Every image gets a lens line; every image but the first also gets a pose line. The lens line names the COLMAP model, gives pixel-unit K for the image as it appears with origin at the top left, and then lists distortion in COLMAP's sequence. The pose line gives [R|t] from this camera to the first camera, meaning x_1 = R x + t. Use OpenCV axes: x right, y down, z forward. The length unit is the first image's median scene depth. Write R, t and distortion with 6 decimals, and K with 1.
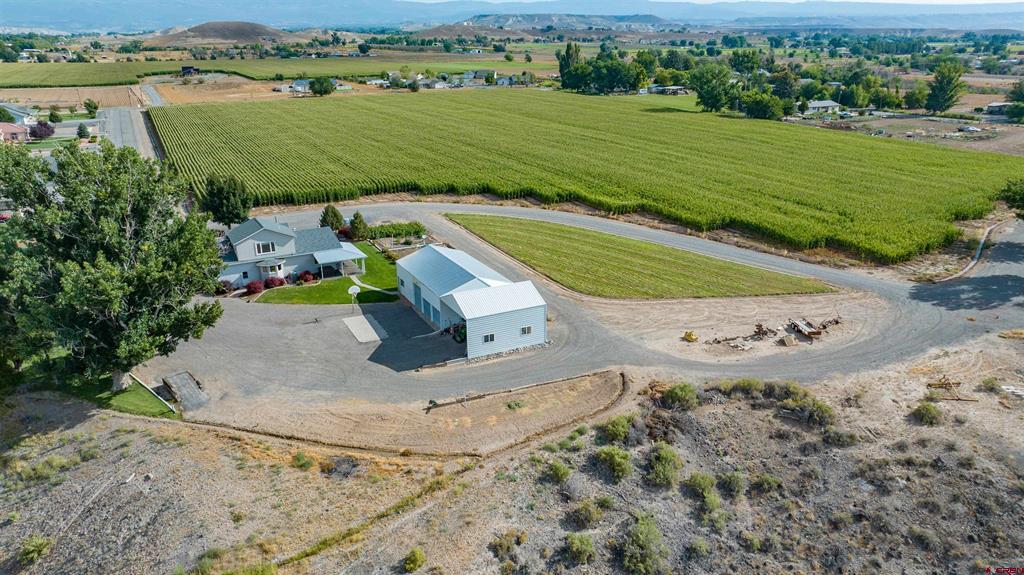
lens RADIAL K [[719.7, 0, 517.8], [0, 719.7, 282.4], [0, 0, 1]] dist [-0.022788, 0.003479]
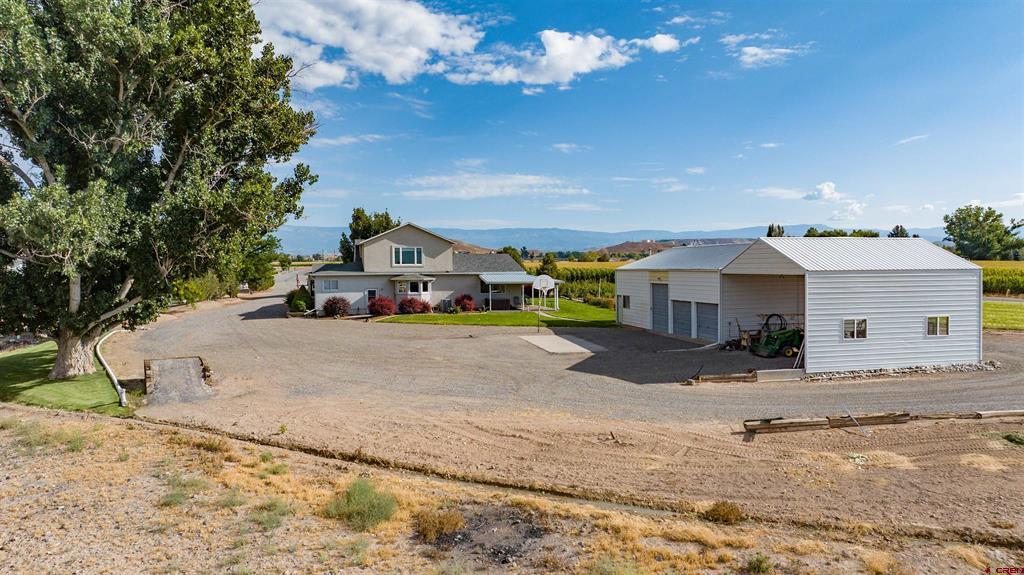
lens RADIAL K [[719.7, 0, 517.8], [0, 719.7, 282.4], [0, 0, 1]] dist [-0.022788, 0.003479]
pose [[0.970251, 0.005848, -0.242030, -0.121410], [-0.077862, 0.954134, -0.289078, 0.175399], [0.229239, 0.299323, 0.926205, 0.517932]]
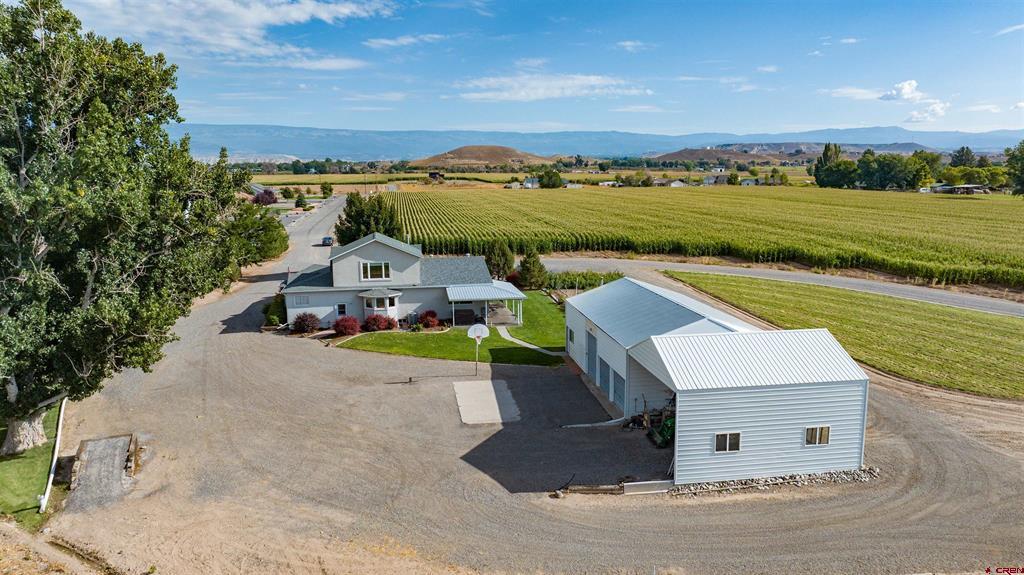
lens RADIAL K [[719.7, 0, 517.8], [0, 719.7, 282.4], [0, 0, 1]] dist [-0.022788, 0.003479]
pose [[0.948006, 0.049609, -0.314363, -0.026693], [-0.102490, 0.982743, -0.153989, 0.058112], [0.301298, 0.178202, 0.936730, 0.502437]]
